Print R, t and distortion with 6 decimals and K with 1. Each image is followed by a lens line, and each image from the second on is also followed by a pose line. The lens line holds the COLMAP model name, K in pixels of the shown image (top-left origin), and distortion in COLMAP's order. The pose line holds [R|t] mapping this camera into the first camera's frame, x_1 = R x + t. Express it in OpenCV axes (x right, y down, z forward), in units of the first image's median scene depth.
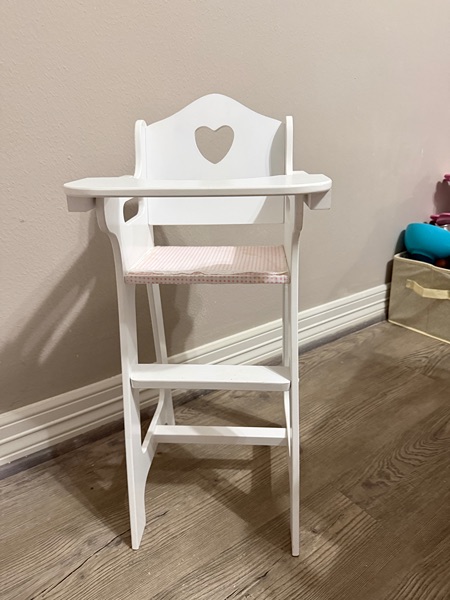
lens RADIAL K [[424.1, 0, 227.8], [0, 424.1, 301.3], [0, 0, 1]] dist [-0.012576, -0.004111]
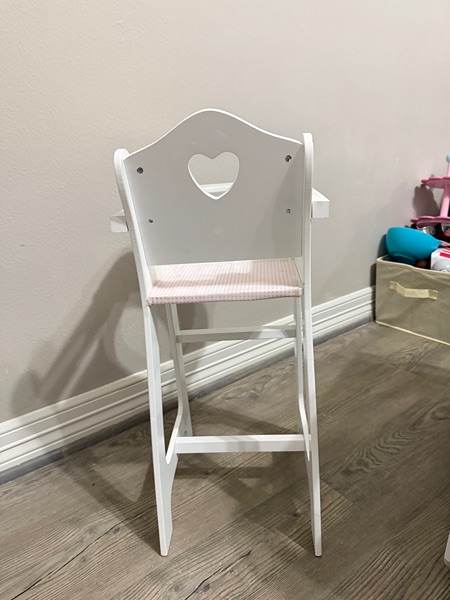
lens RADIAL K [[424.1, 0, 222.6], [0, 424.1, 298.9], [0, 0, 1]] dist [-0.012576, -0.004111]
pose [[0.998337, -0.048438, -0.031268, 0.067706], [0.047287, 0.998212, -0.036562, 0.017815], [0.032983, 0.035023, 0.998842, -0.095611]]
